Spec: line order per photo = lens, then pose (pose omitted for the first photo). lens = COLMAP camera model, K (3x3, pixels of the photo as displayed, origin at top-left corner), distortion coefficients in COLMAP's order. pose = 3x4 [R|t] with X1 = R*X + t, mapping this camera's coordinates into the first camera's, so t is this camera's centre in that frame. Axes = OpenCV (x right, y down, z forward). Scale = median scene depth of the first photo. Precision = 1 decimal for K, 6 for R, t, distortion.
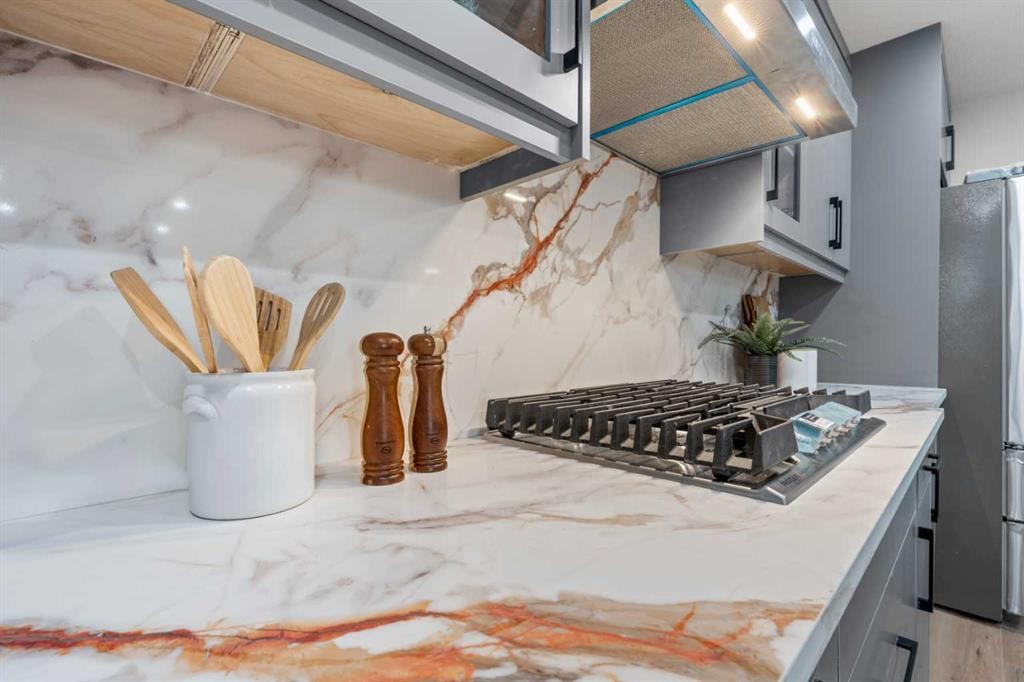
lens RADIAL K [[455.8, 0, 503.0], [0, 455.8, 342.5], [0, 0, 1]] dist [-0.007768, 0.000745]
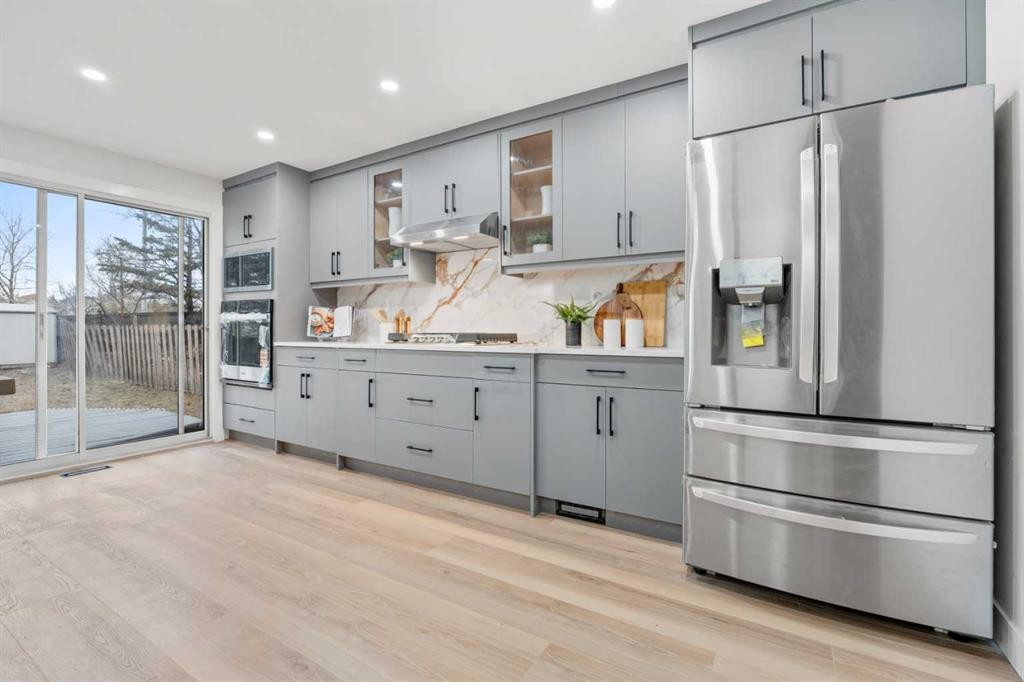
lens RADIAL K [[455.8, 0, 509.4], [0, 455.8, 326.5], [0, 0, 1]] dist [-0.007768, 0.000745]
pose [[0.255645, -0.008128, -0.966737, 3.399564], [-0.004275, 0.999945, -0.009537, 0.089908], [0.966761, 0.006571, 0.255596, 0.505603]]
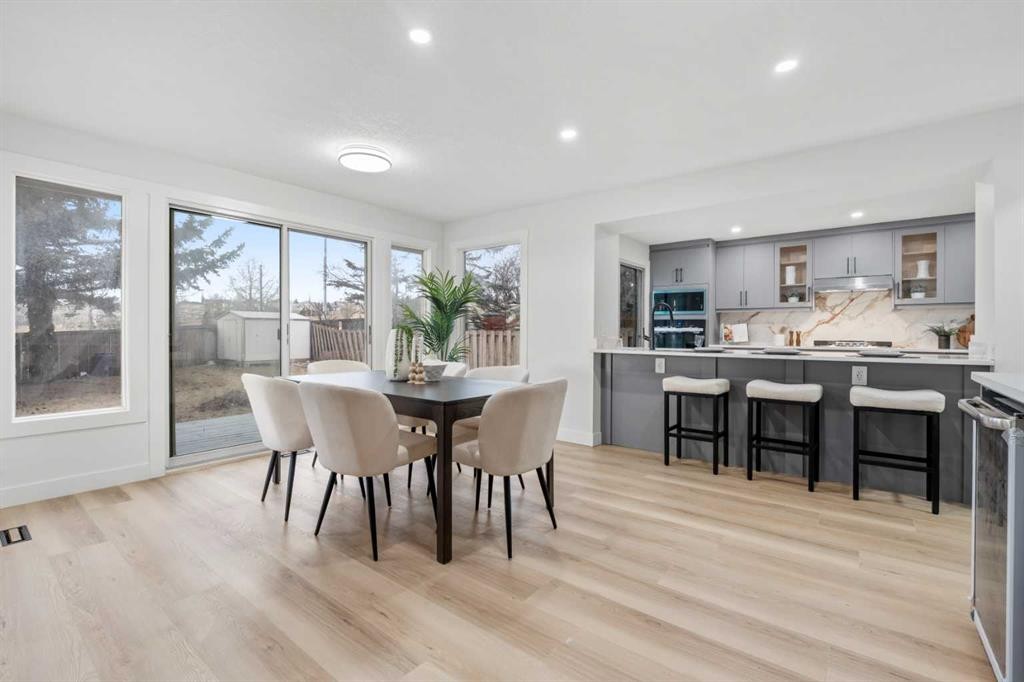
lens RADIAL K [[455.8, 0, 515.2], [0, 455.8, 334.9], [0, 0, 1]] dist [-0.007768, 0.000745]
pose [[0.140655, 0.003314, -0.990053, 5.095515], [-0.012063, 0.999926, 0.001633, 0.072732], [0.989985, 0.011713, 0.140684, -3.729844]]
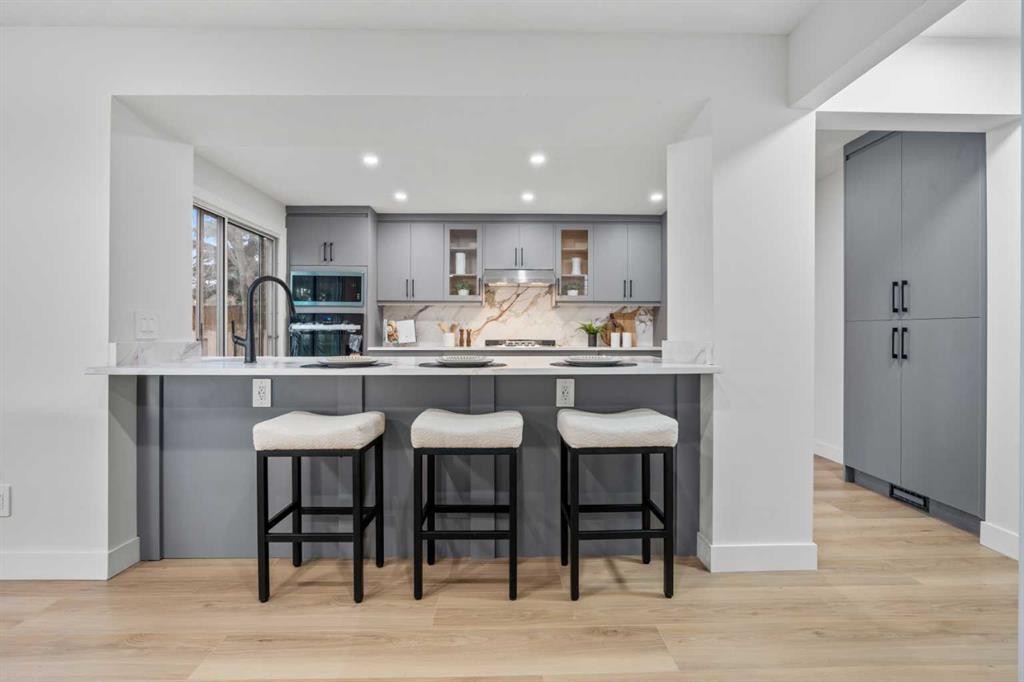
lens RADIAL K [[455.8, 0, 513.7], [0, 455.8, 334.3], [0, 0, 1]] dist [-0.007768, 0.000745]
pose [[0.733556, 0.001100, -0.679628, 3.659124], [-0.004603, 0.999984, -0.003350, 0.062694], [0.679614, 0.005586, 0.733549, -2.699937]]
